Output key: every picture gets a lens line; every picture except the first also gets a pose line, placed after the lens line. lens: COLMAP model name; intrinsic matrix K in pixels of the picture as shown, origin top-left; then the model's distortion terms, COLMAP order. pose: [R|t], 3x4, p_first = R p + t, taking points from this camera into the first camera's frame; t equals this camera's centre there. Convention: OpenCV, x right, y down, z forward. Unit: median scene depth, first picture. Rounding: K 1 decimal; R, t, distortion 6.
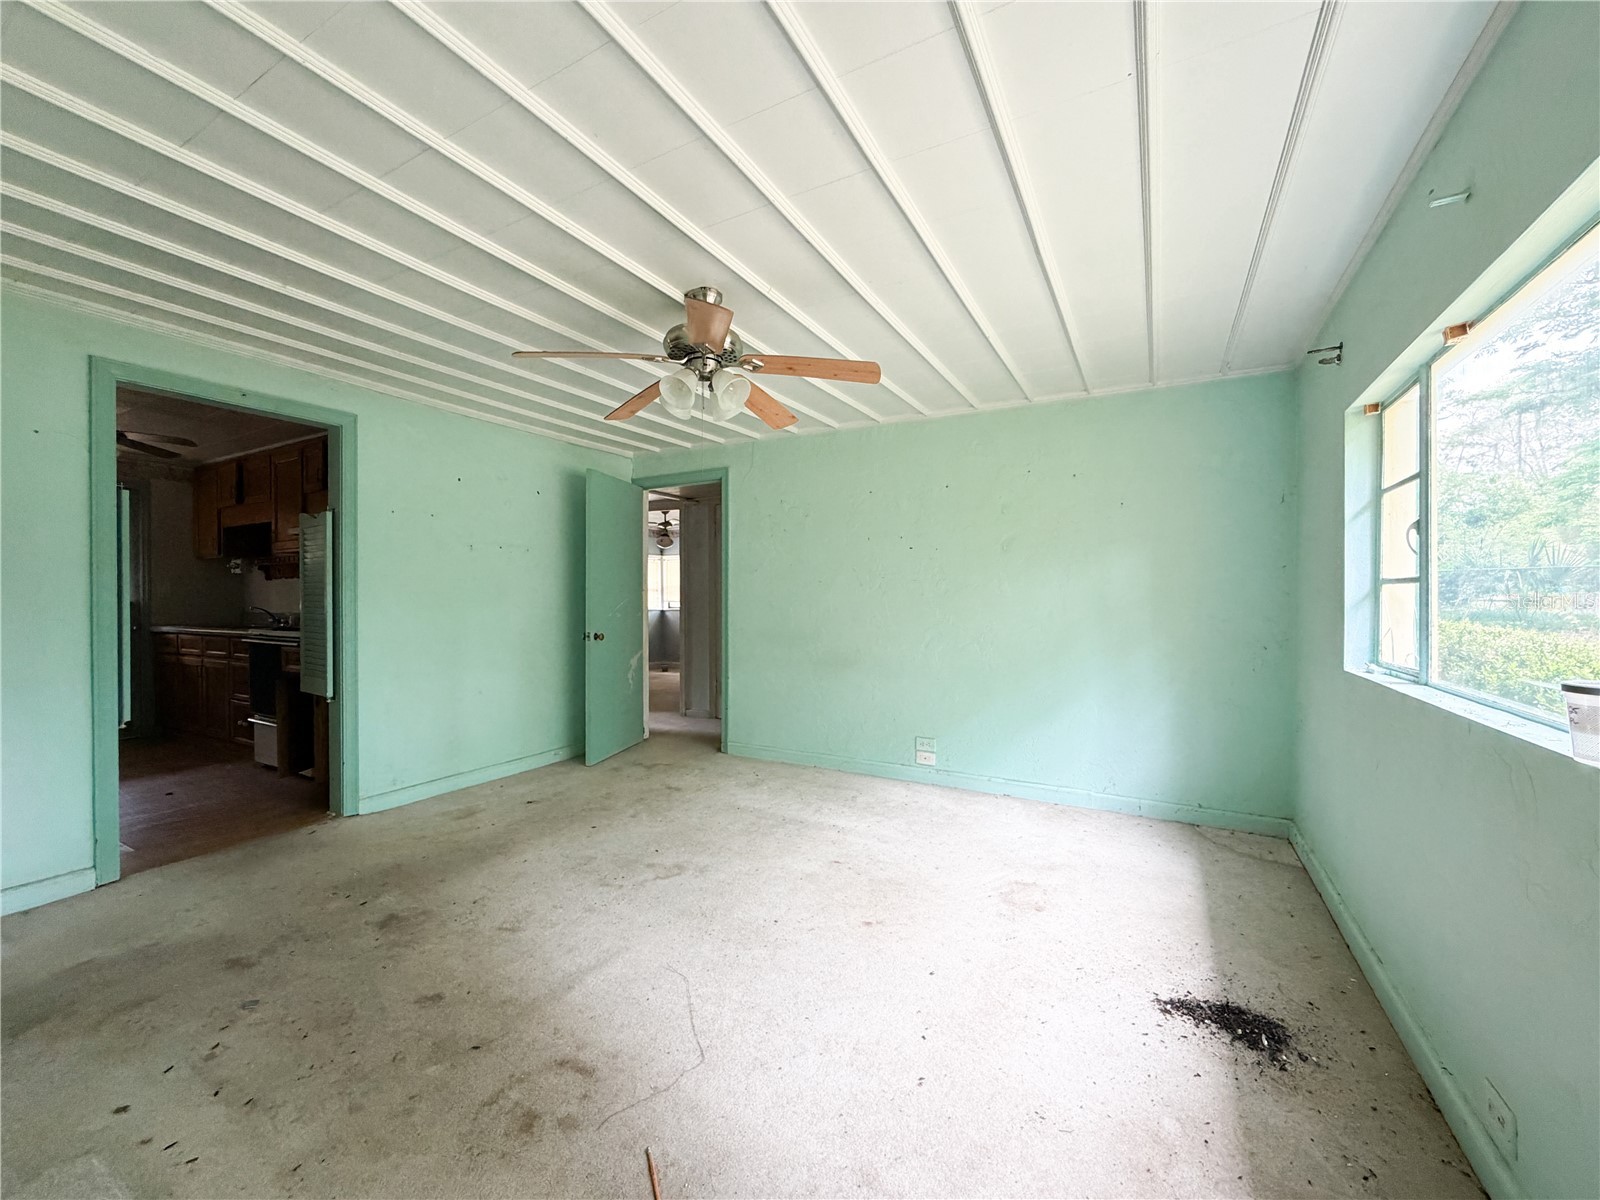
lens RADIAL K [[658.2, 0, 763.9], [0, 658.2, 590.7], [0, 0, 1]] dist [-0.004116, 0.000819]
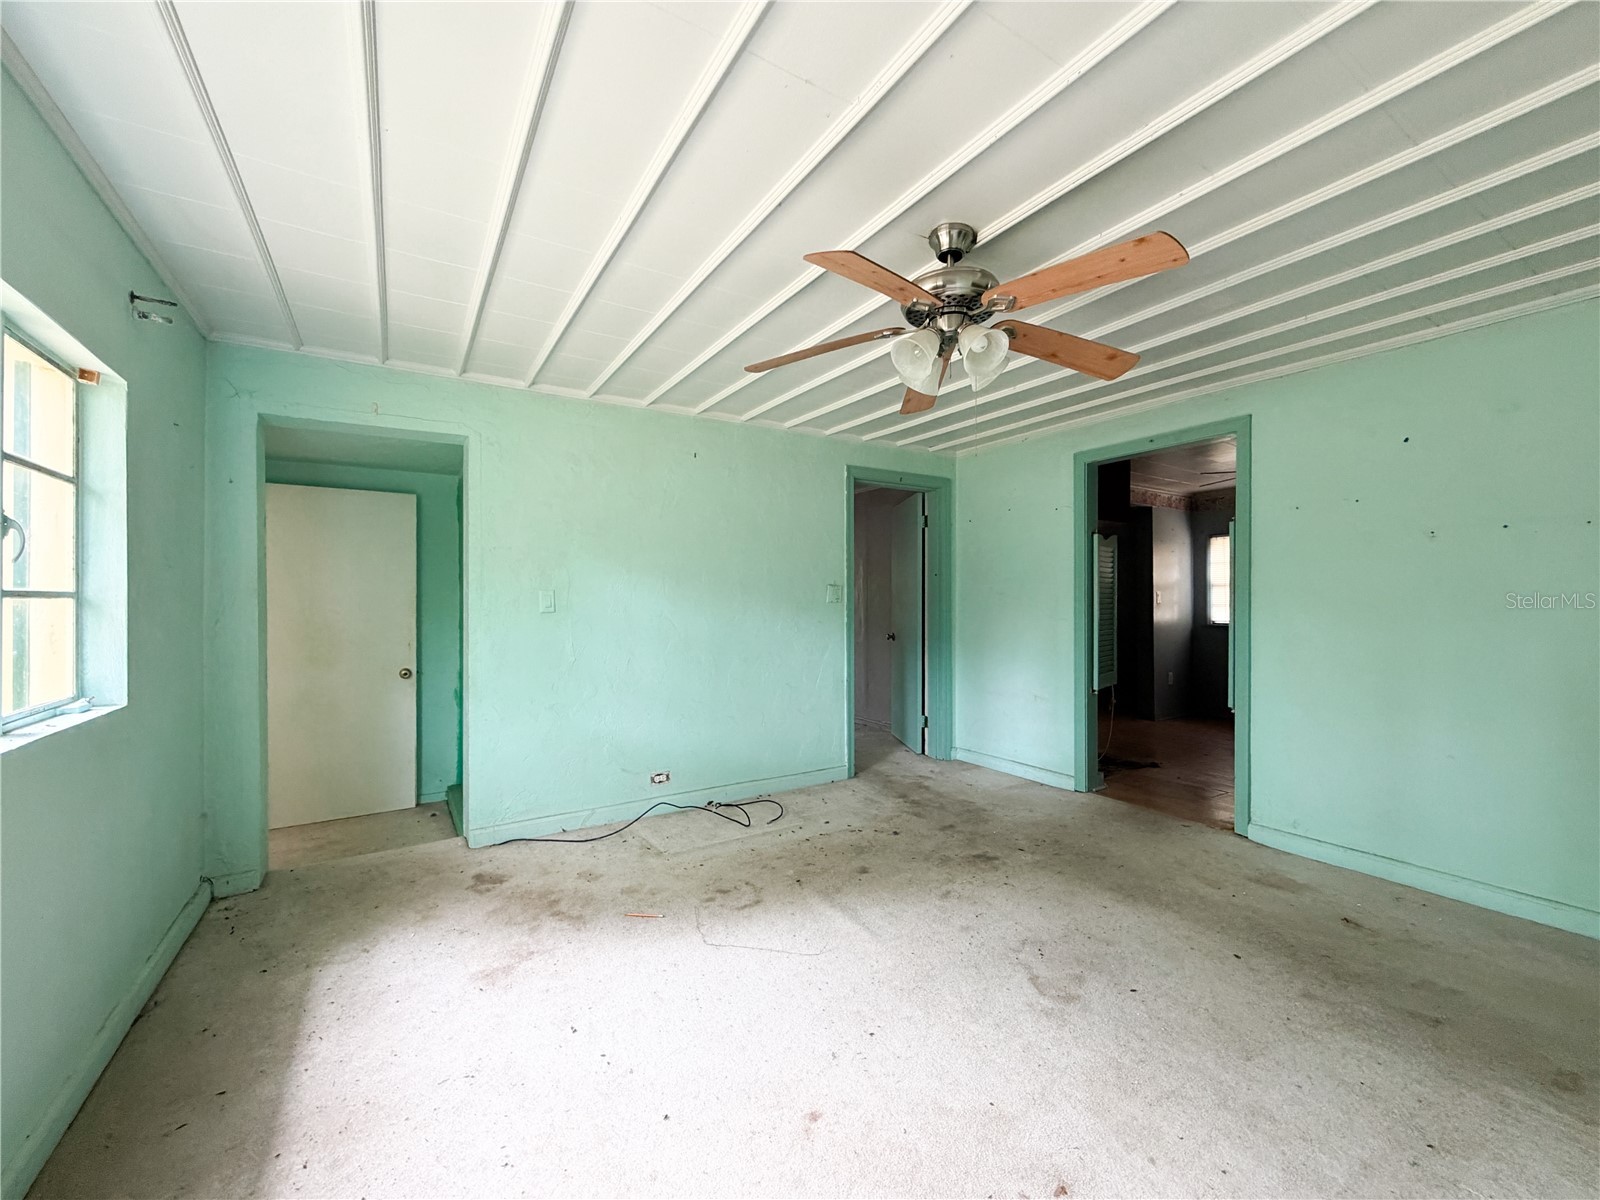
lens RADIAL K [[658.2, 0, 824.5], [0, 658.2, 583.8], [0, 0, 1]] dist [-0.004116, 0.000819]
pose [[-0.441552, -0.023690, -0.896923, 0.690130], [0.006165, 0.999548, -0.029435, 0.000518], [0.897215, -0.018526, -0.441206, 1.207268]]
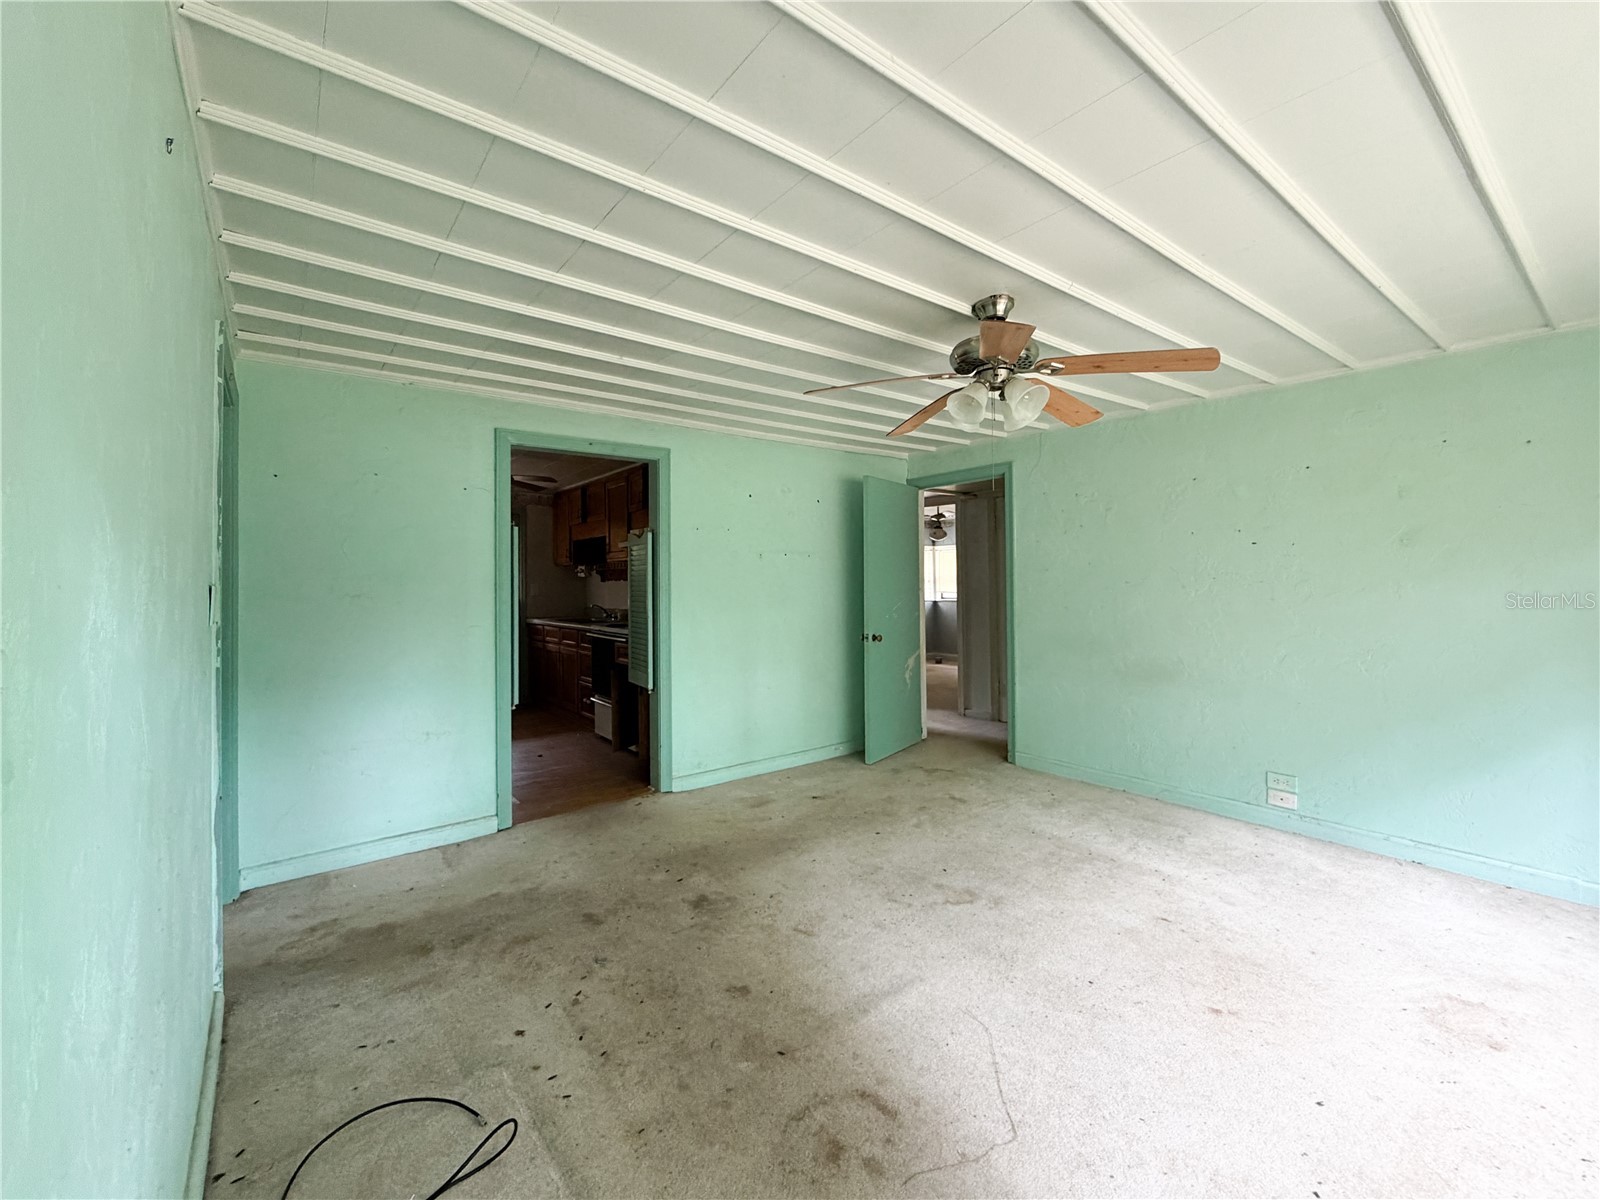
lens RADIAL K [[658.2, 0, 758.6], [0, 658.2, 555.3], [0, 0, 1]] dist [-0.004116, 0.000819]
pose [[0.917878, -0.026595, -0.395971, -0.024605], [0.015393, 0.999387, -0.031440, -0.042603], [0.396565, 0.022763, 0.917724, 0.005851]]
